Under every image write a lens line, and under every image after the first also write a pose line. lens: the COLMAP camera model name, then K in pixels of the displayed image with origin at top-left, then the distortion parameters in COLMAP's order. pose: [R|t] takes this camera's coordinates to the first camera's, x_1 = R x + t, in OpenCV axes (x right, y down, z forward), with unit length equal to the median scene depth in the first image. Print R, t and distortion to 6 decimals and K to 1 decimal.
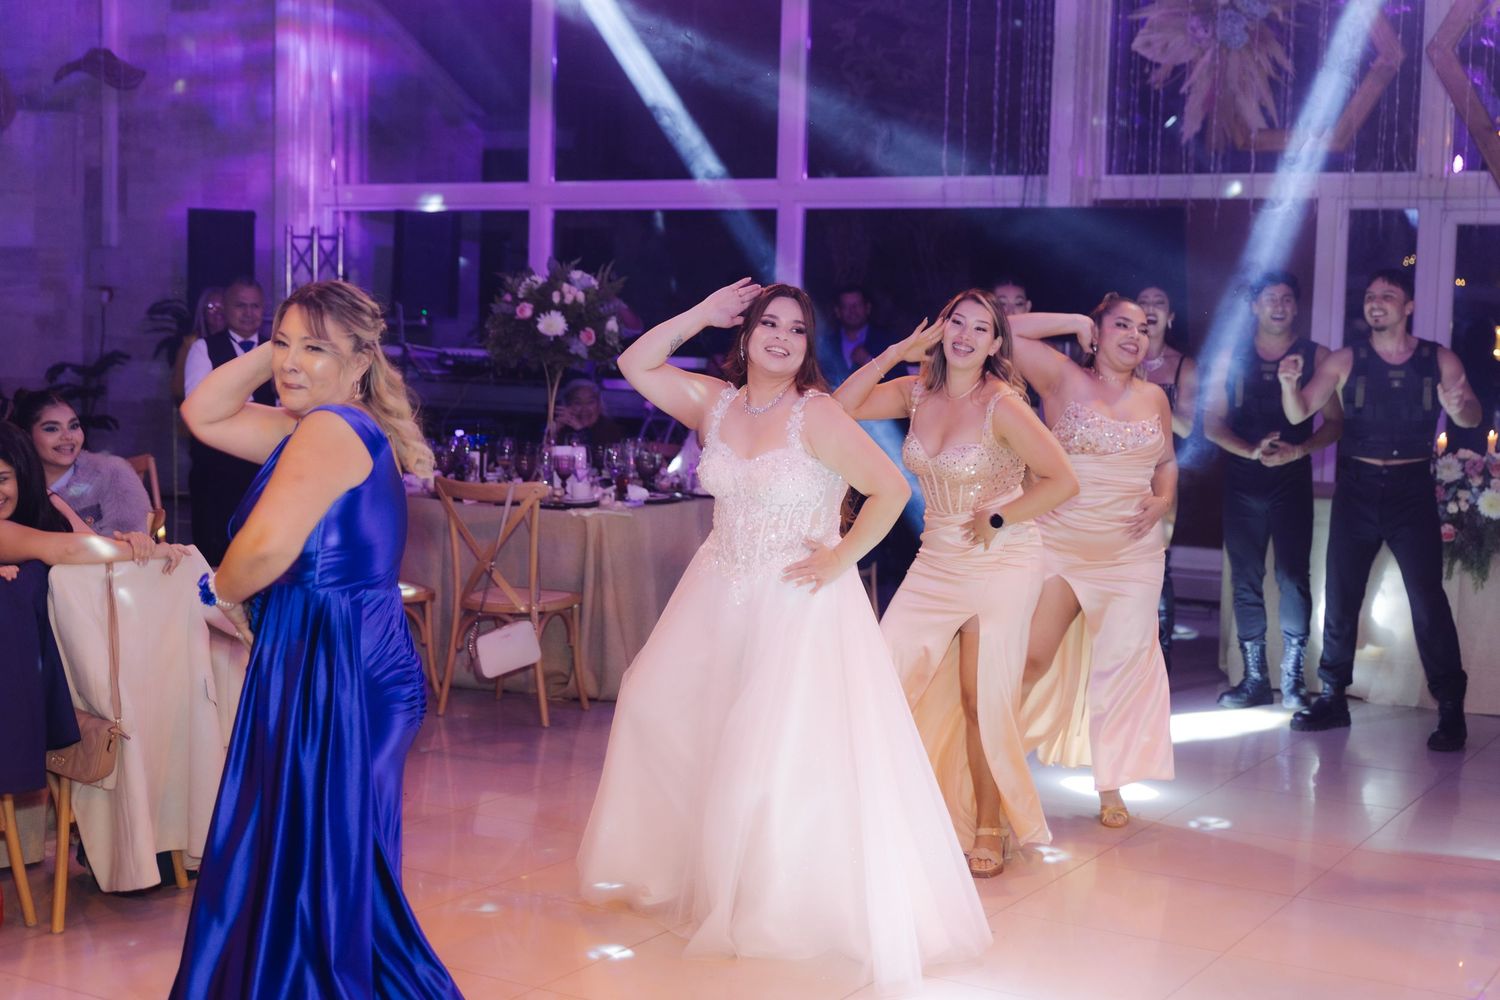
lens RADIAL K [[2088.1, 0, 836.9], [0, 2088.1, 498.4], [0, 0, 1]] dist [0.013475, 0.056781]
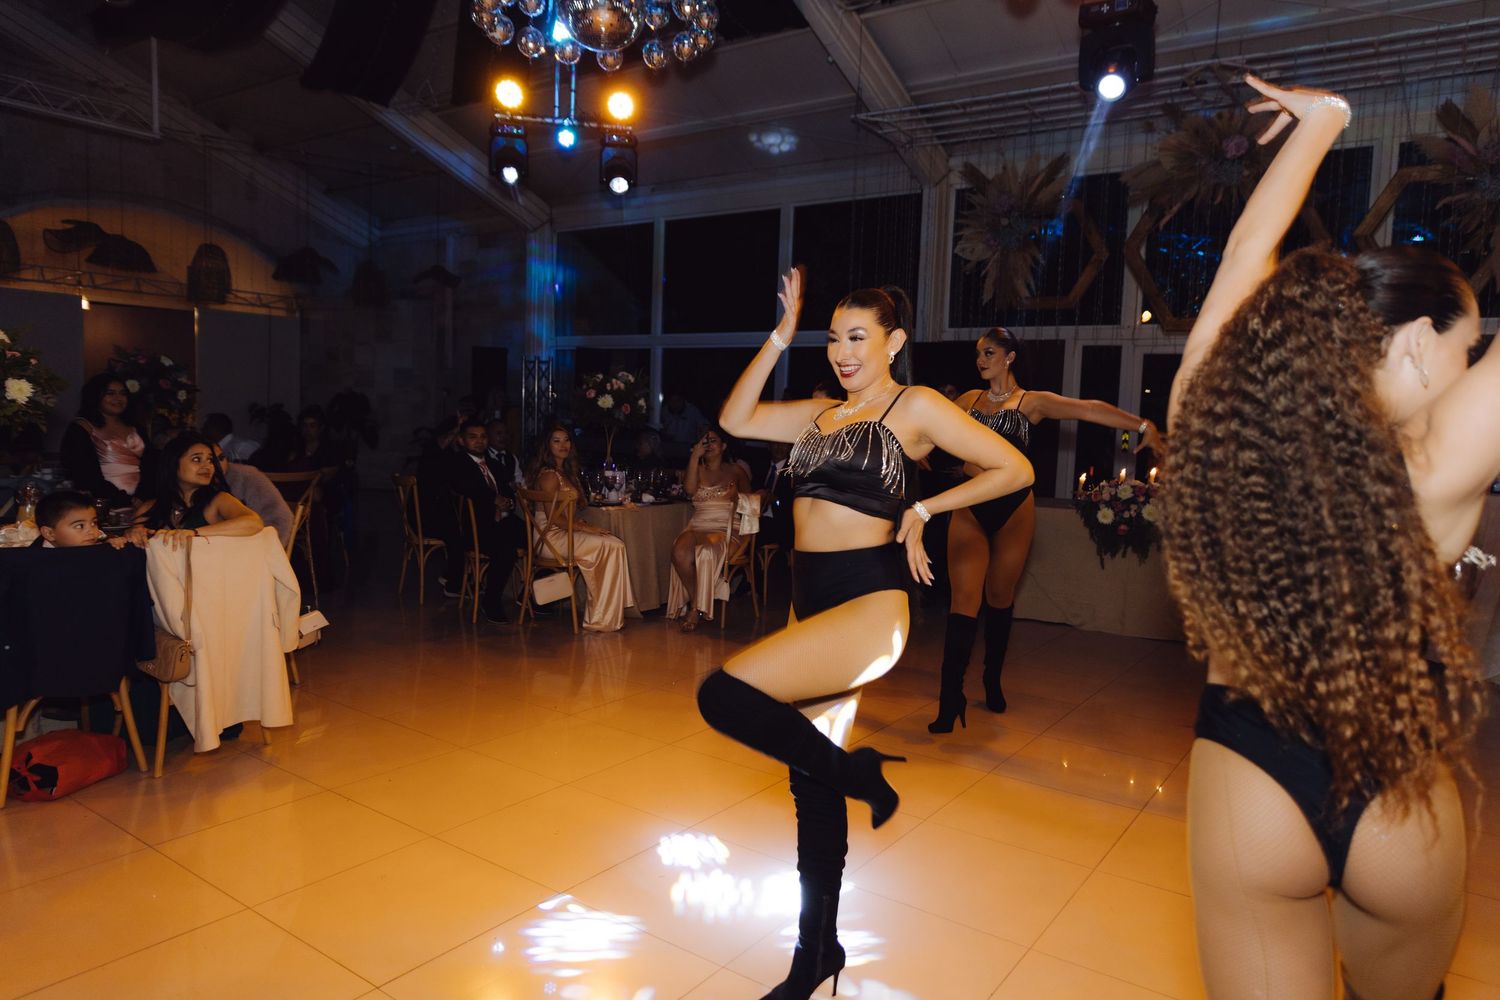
lens RADIAL K [[987.0, 0, 790.7], [0, 987.0, 498.5], [0, 0, 1]] dist [0.003281, -0.001594]
pose [[0.996706, 0.015535, -0.079602, 0.075257], [-0.015768, 0.999873, -0.002292, -0.002012], [0.079556, 0.003540, 0.996824, 0.159904]]
